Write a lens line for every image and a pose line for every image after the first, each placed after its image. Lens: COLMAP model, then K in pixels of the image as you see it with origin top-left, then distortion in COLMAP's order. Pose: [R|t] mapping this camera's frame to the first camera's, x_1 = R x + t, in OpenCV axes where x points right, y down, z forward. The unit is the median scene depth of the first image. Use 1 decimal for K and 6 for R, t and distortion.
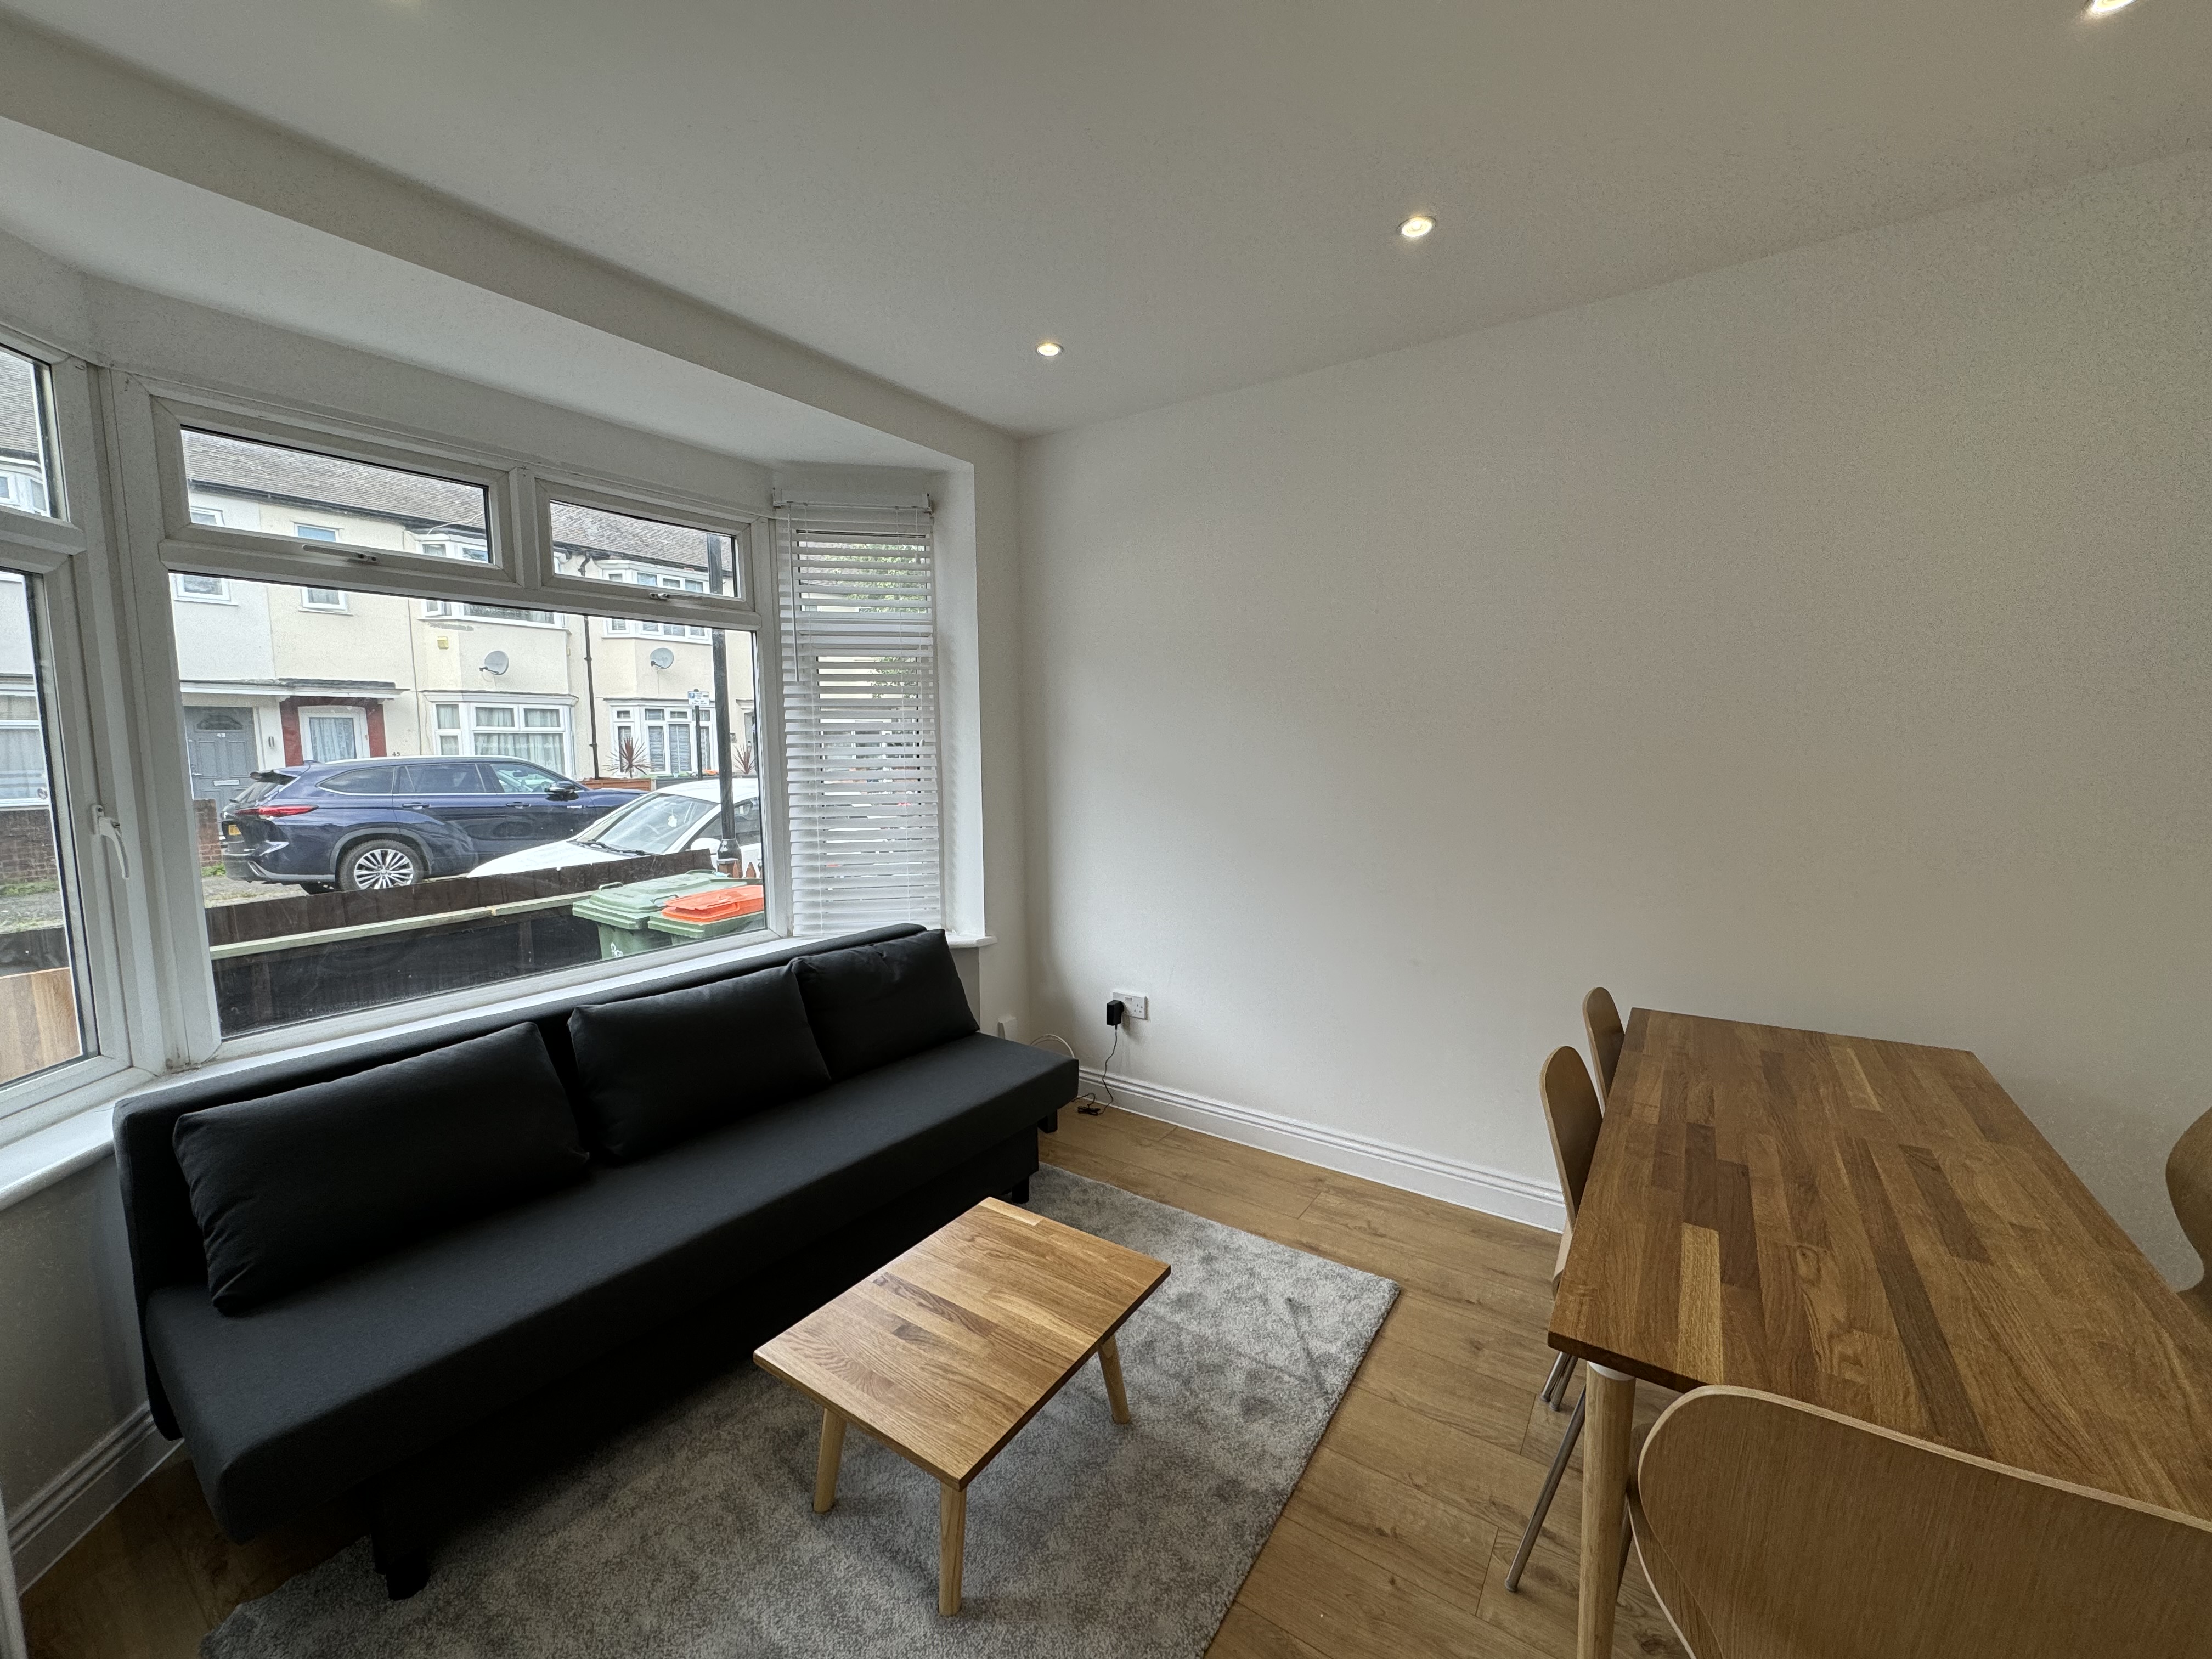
lens RADIAL K [[871.3, 0, 1109.9], [0, 871.3, 834.2], [0, 0, 1]] dist [-0.003721, 0.001083]
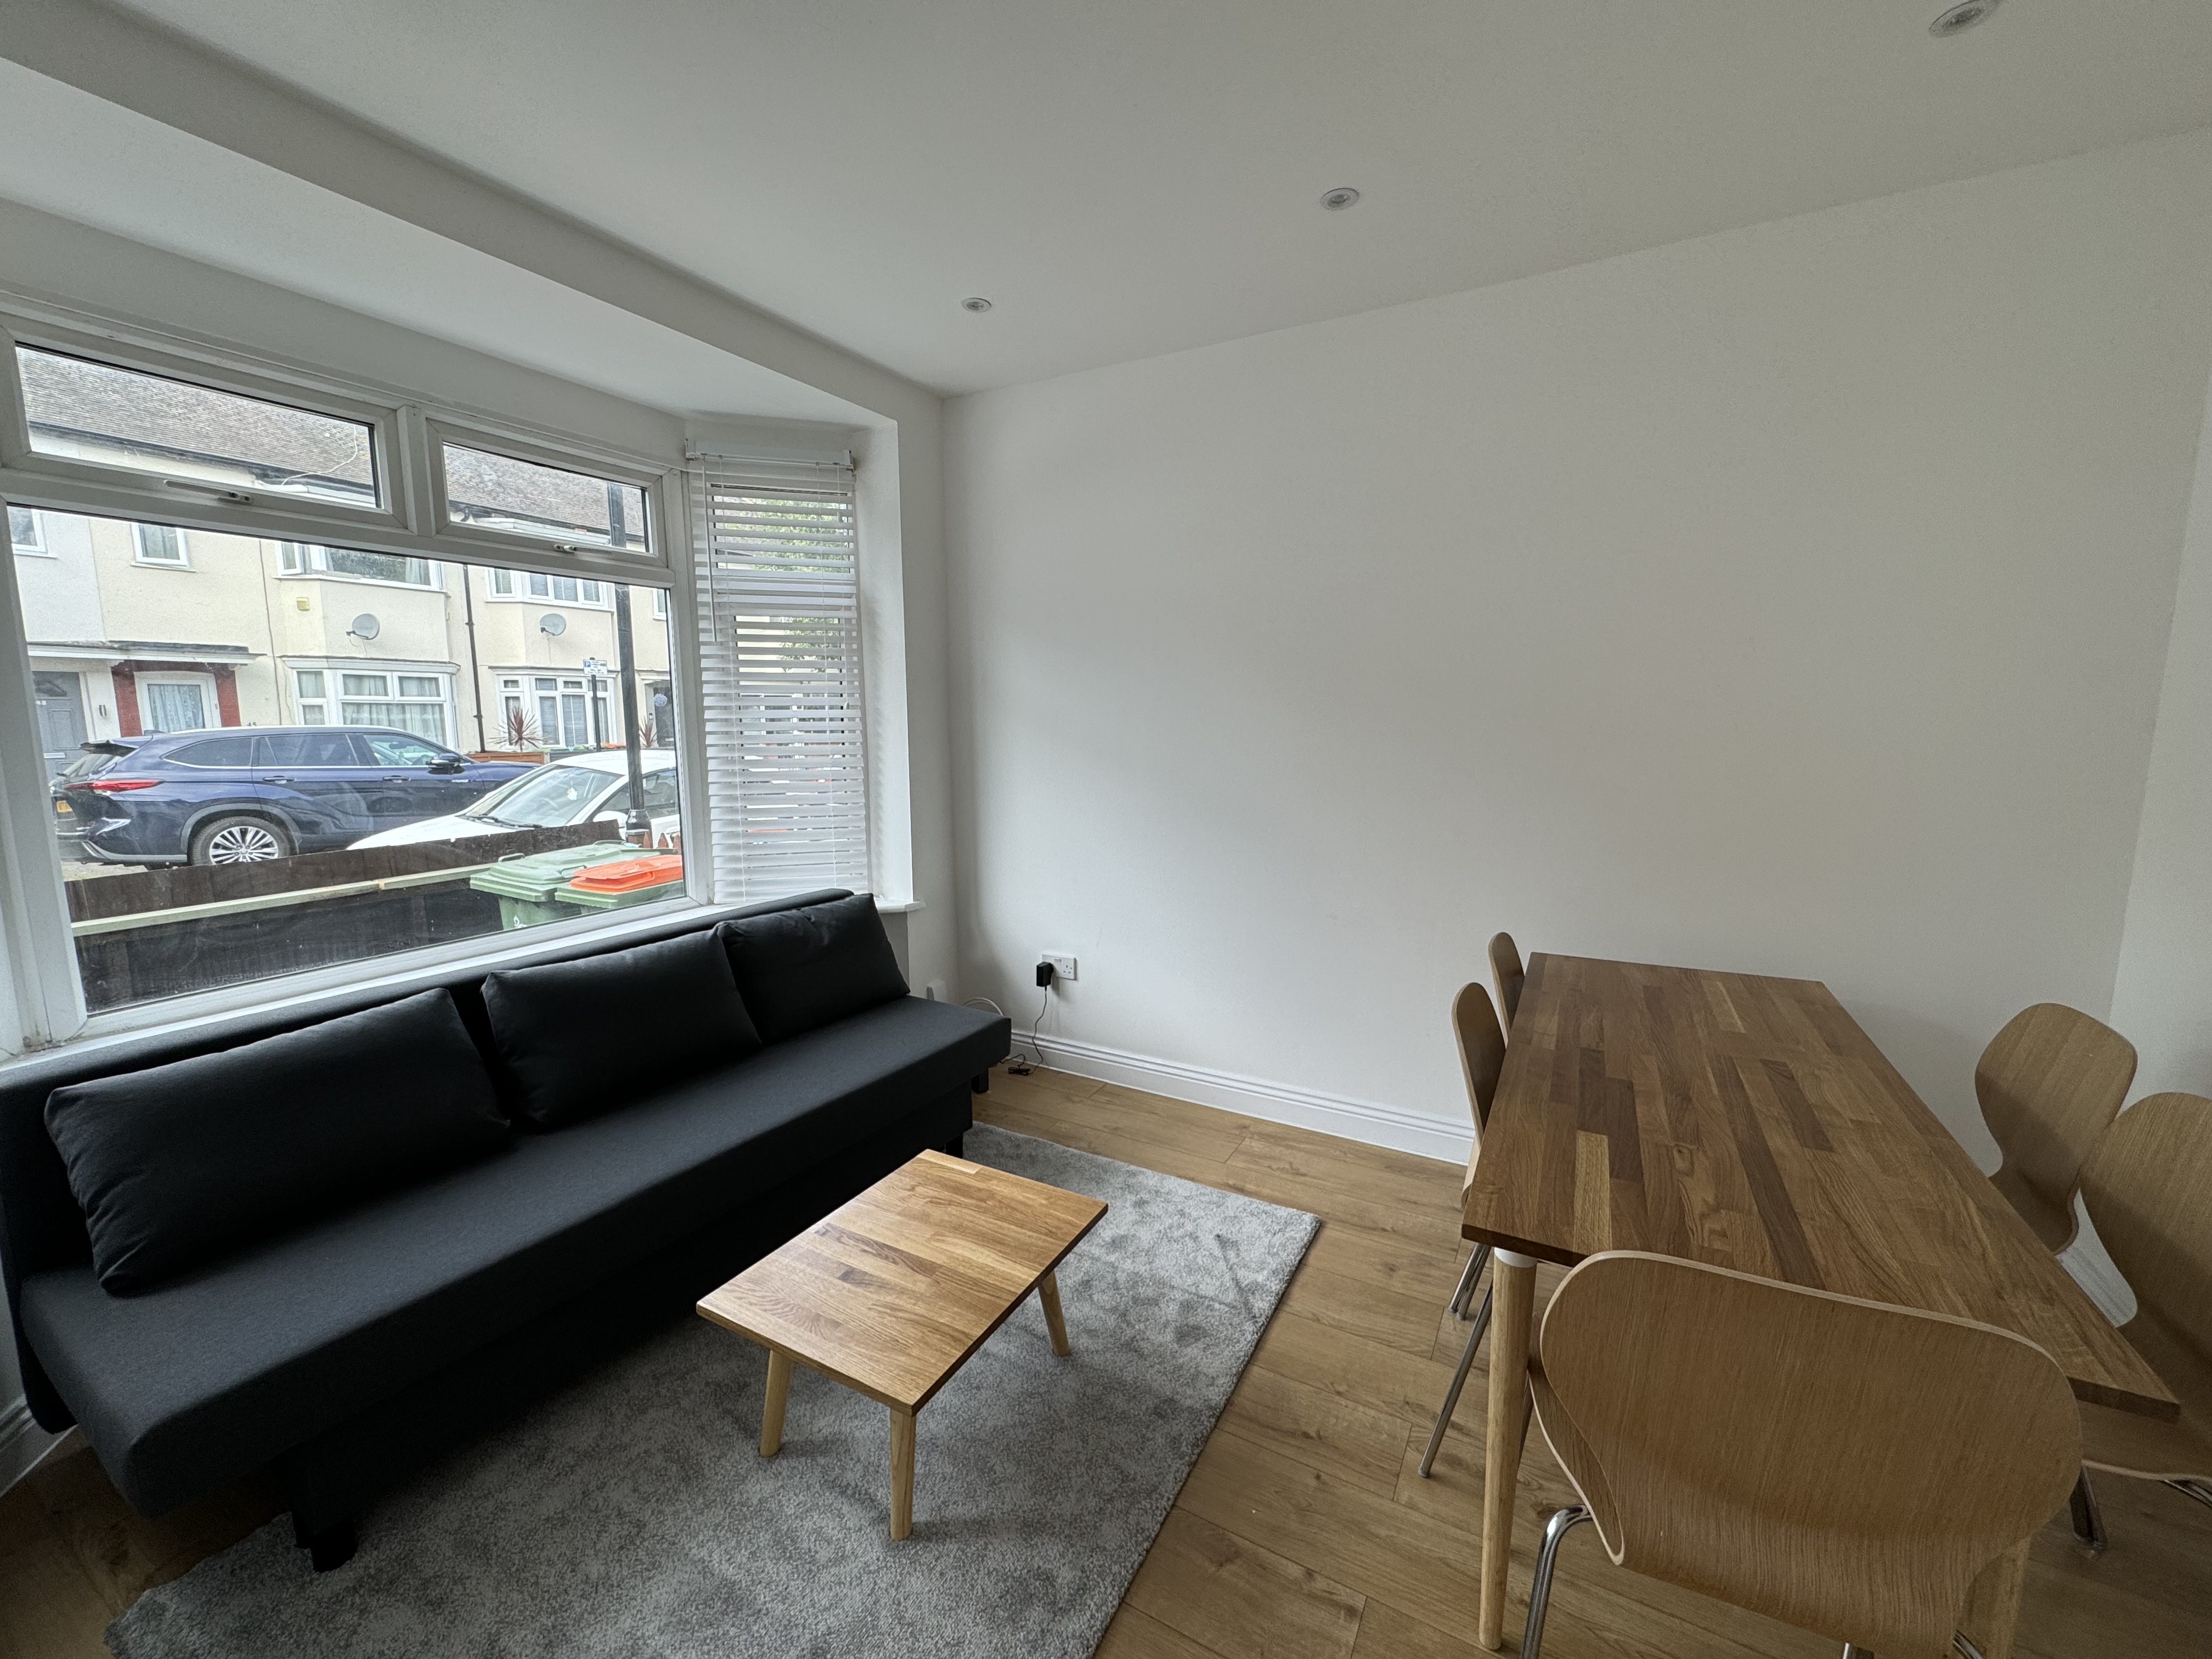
lens RADIAL K [[871.3, 0, 1108.9], [0, 871.3, 833.2], [0, 0, 1]] dist [-0.003721, 0.001083]
pose [[0.995748, -0.007983, 0.091769, -0.019289], [0.005535, 0.999623, 0.026898, 0.023734], [-0.091949, -0.026275, 0.995417, -0.021064]]
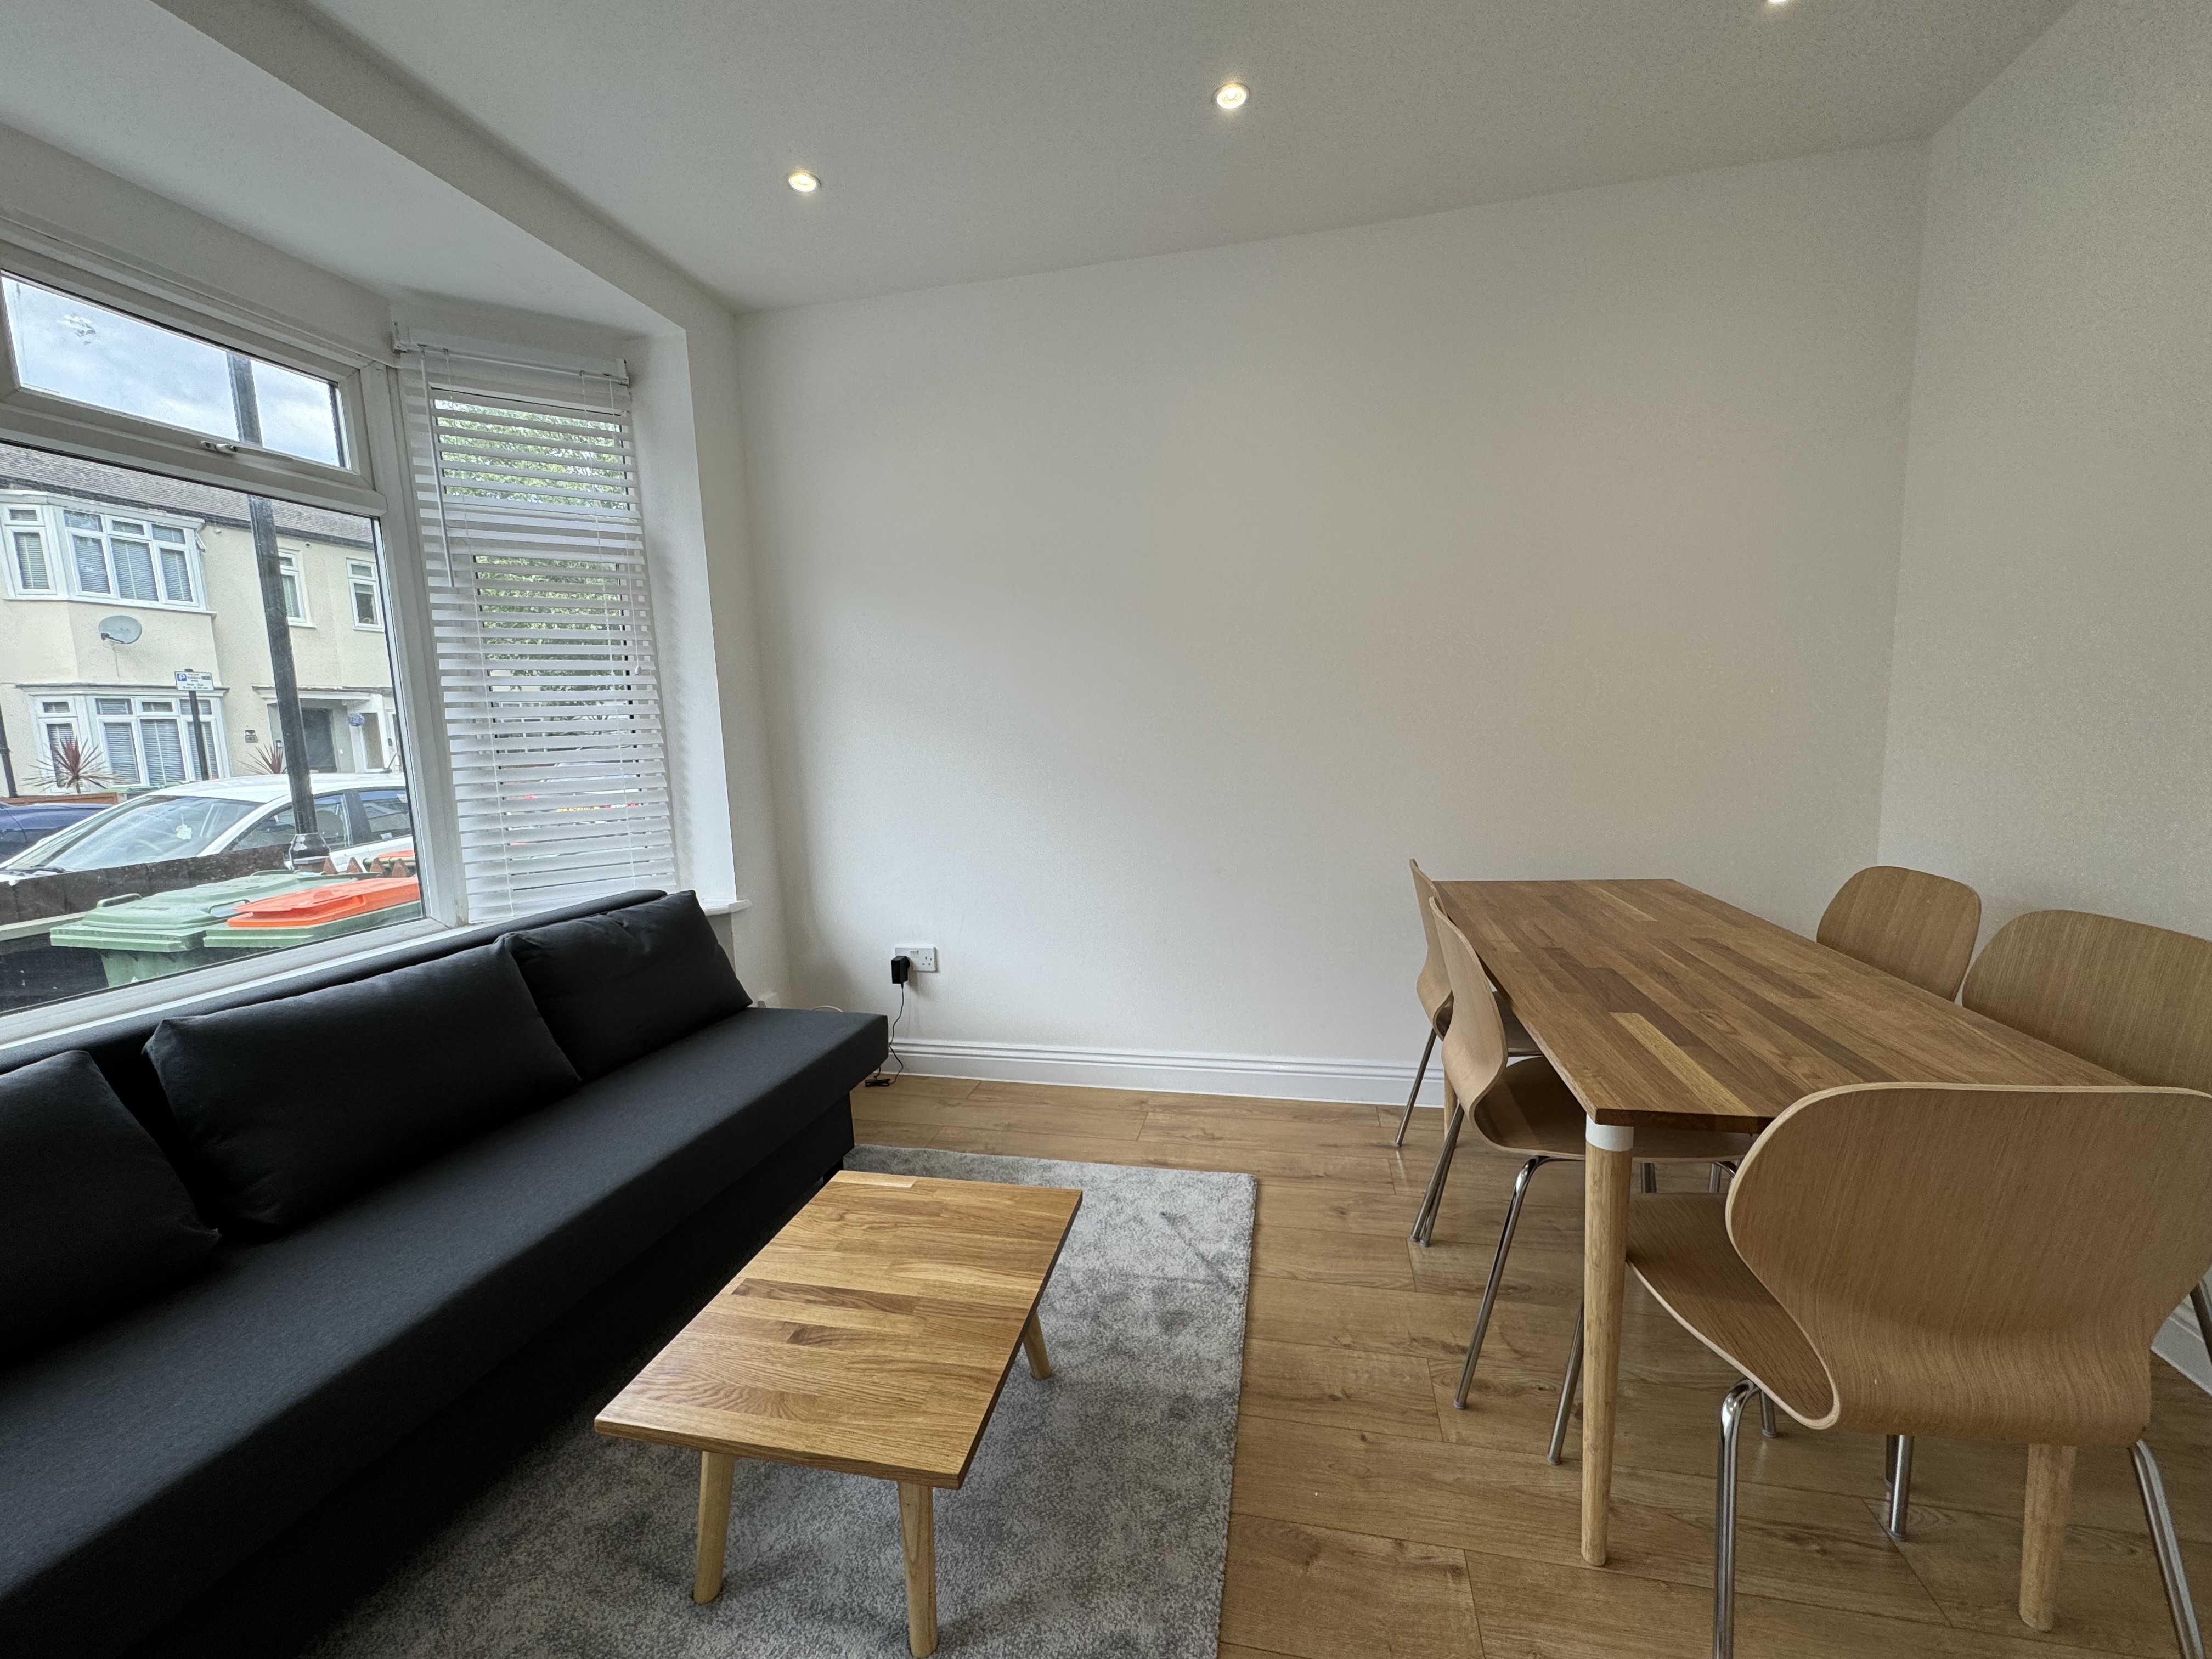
lens RADIAL K [[871.3, 0, 1106.6], [0, 871.3, 832.7], [0, 0, 1]] dist [-0.003721, 0.001083]
pose [[0.928890, -0.072426, 0.363204, -0.191788], [0.069031, 0.997364, 0.022338, 0.098463], [-0.363864, 0.004323, 0.931442, 0.137093]]
